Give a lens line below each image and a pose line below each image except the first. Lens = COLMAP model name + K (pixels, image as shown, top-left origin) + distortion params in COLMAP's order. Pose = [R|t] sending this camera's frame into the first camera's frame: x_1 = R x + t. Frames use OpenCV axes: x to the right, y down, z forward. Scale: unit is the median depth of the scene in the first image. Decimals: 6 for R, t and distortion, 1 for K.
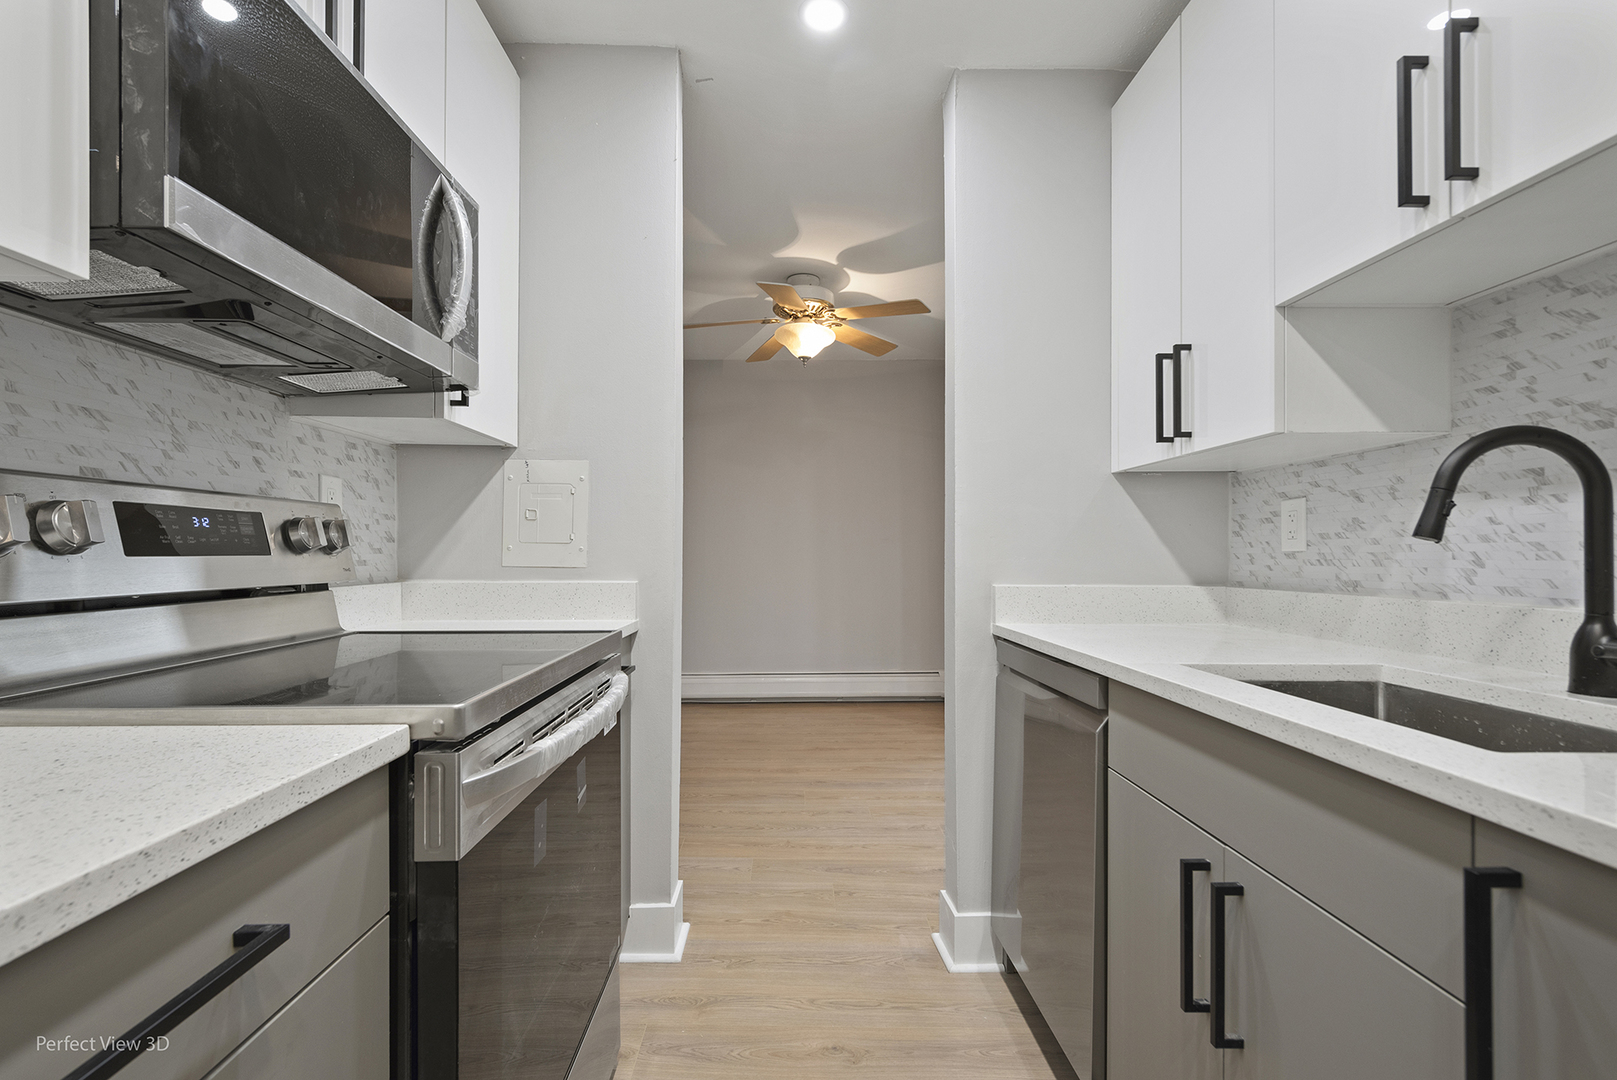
lens RADIAL K [[721.4, 0, 805.8], [0, 721.4, 543.2], [0, 0, 1]] dist [0.025751, -0.000596]
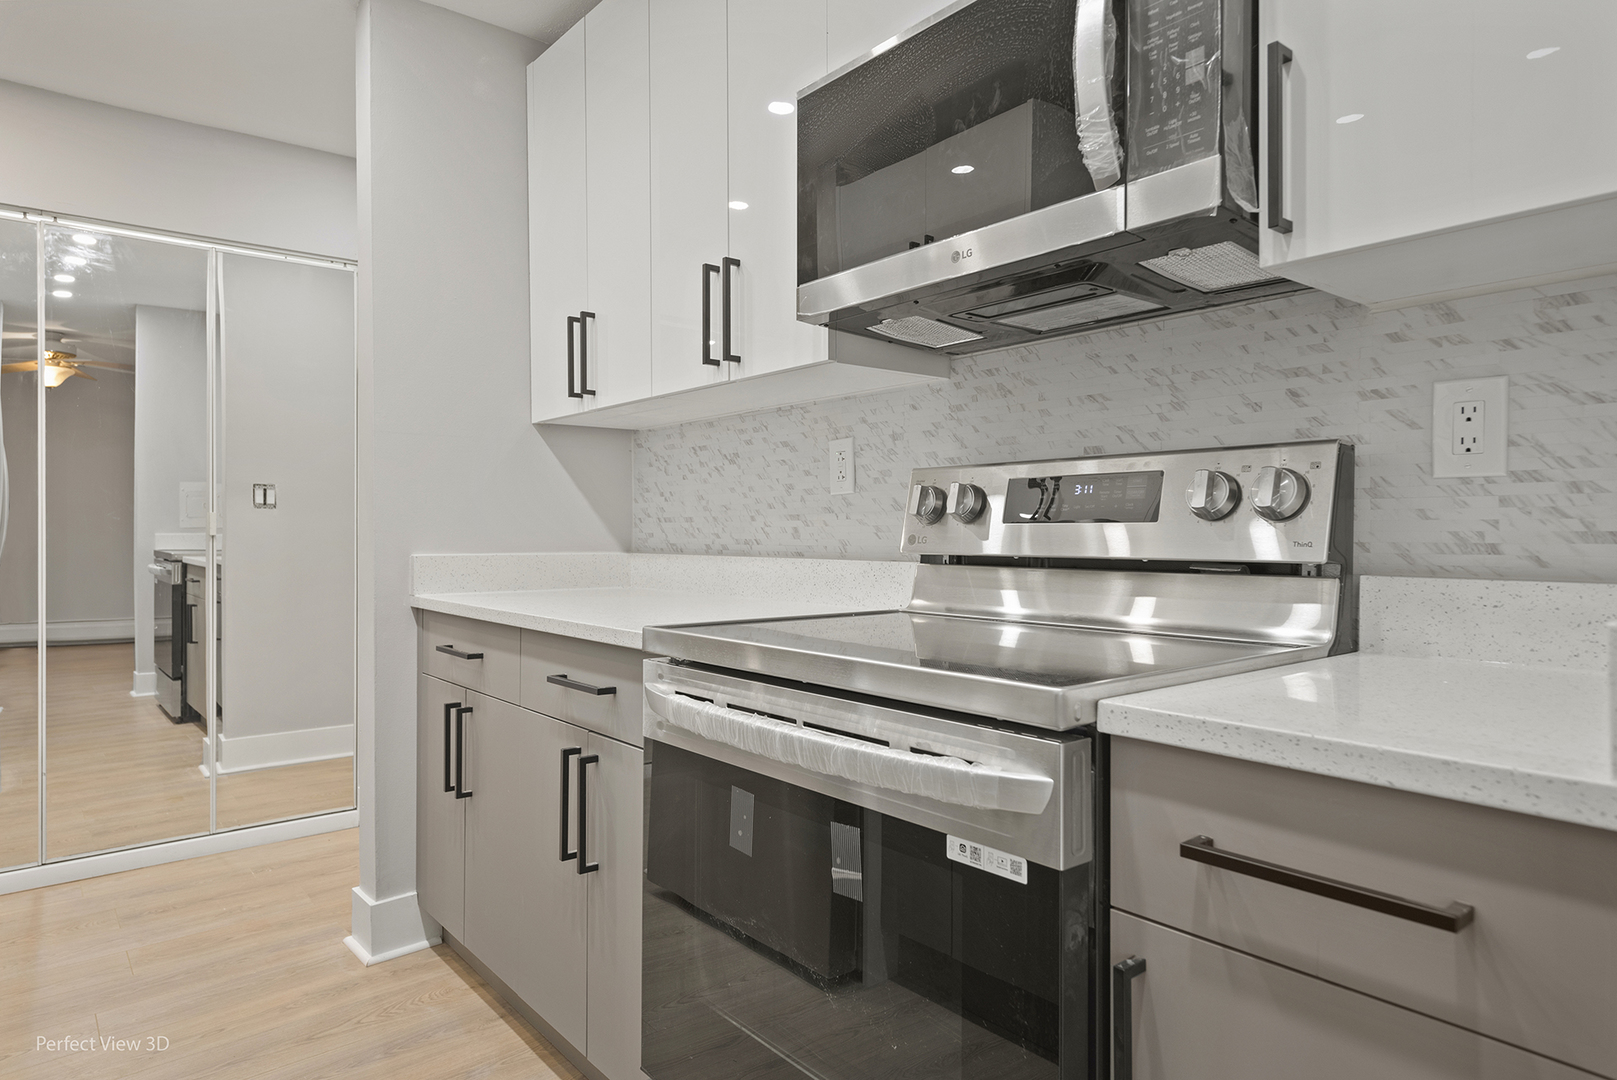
lens RADIAL K [[952.3, 0, 803.9], [0, 952.3, 538.6], [0, 0, 1]] dist [0.018006, -0.000858]
pose [[-0.785414, -0.000716, -0.618970, 0.222624], [0.003998, 0.999973, -0.006229, 0.035909], [0.618957, -0.007367, -0.785390, 1.425123]]
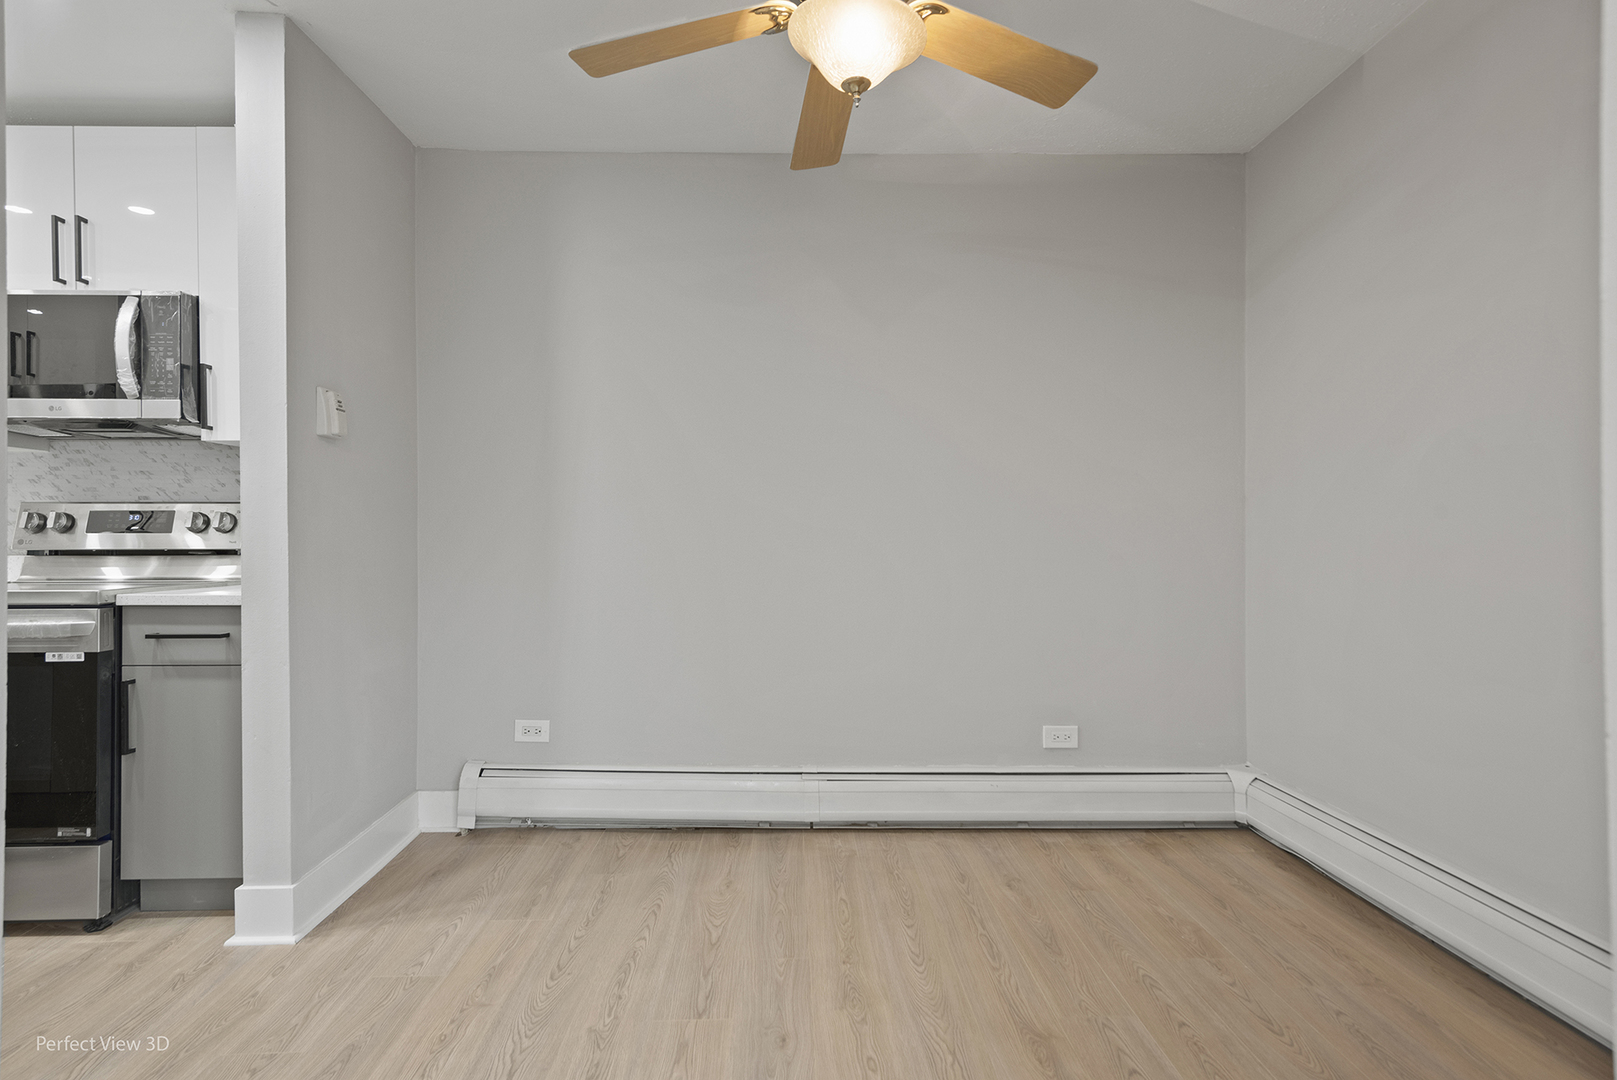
lens RADIAL K [[808.6, 0, 794.2], [0, 808.6, 542.1], [0, 0, 1]] dist [0.008573, 0.000461]
pose [[-0.016447, -0.004171, -0.999856, 1.198885], [0.013802, 0.999895, -0.004398, 0.063228], [0.999769, -0.013872, -0.016388, 2.356904]]
